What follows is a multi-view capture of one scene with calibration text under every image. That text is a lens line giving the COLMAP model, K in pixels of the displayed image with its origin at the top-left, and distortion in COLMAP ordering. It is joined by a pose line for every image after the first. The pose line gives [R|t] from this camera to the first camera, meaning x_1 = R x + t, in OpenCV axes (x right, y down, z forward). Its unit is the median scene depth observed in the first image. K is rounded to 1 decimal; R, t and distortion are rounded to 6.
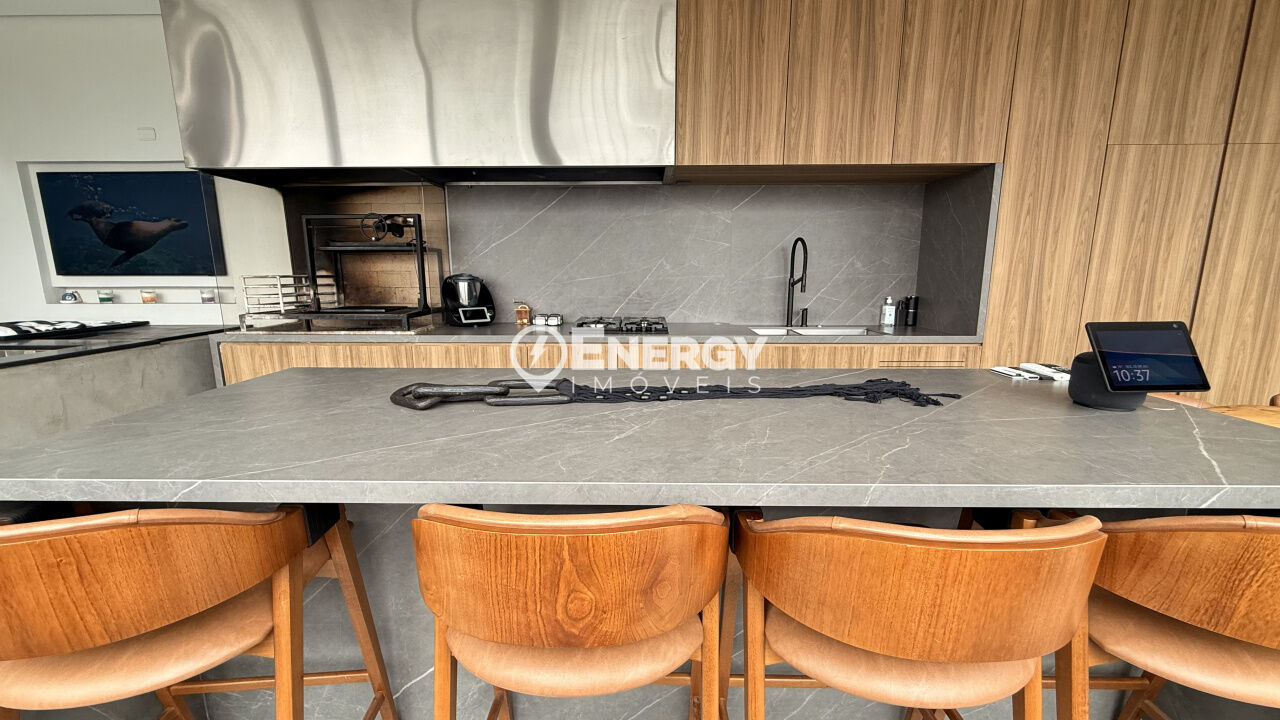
lens RADIAL K [[507.9, 0, 638.3], [0, 507.9, 361.0], [0, 0, 1]] dist [-0.000147, 0.000088]
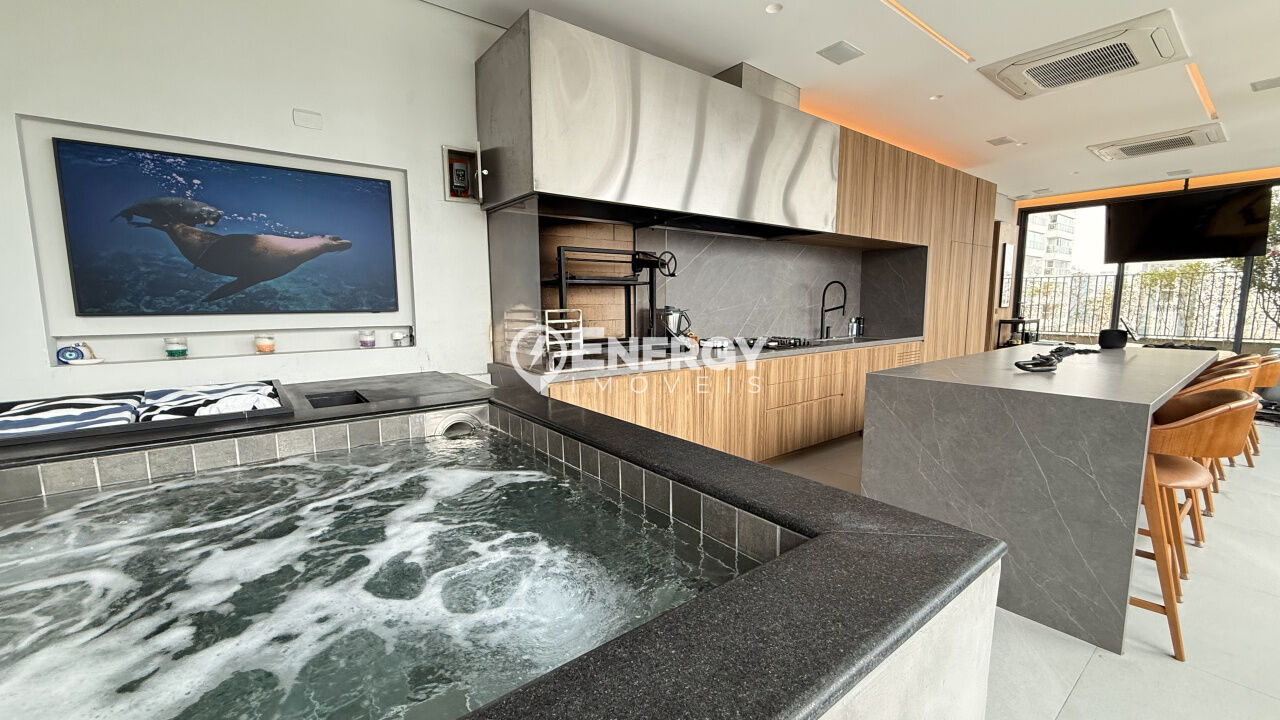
lens RADIAL K [[507.9, 0, 640.4], [0, 507.9, 360.0], [0, 0, 1]] dist [-0.000147, 0.000088]
pose [[0.772712, -0.076183, 0.630169, -1.079392], [0.119315, 0.992508, -0.026317, -0.031284], [-0.623442, 0.095525, 0.776012, 0.177937]]
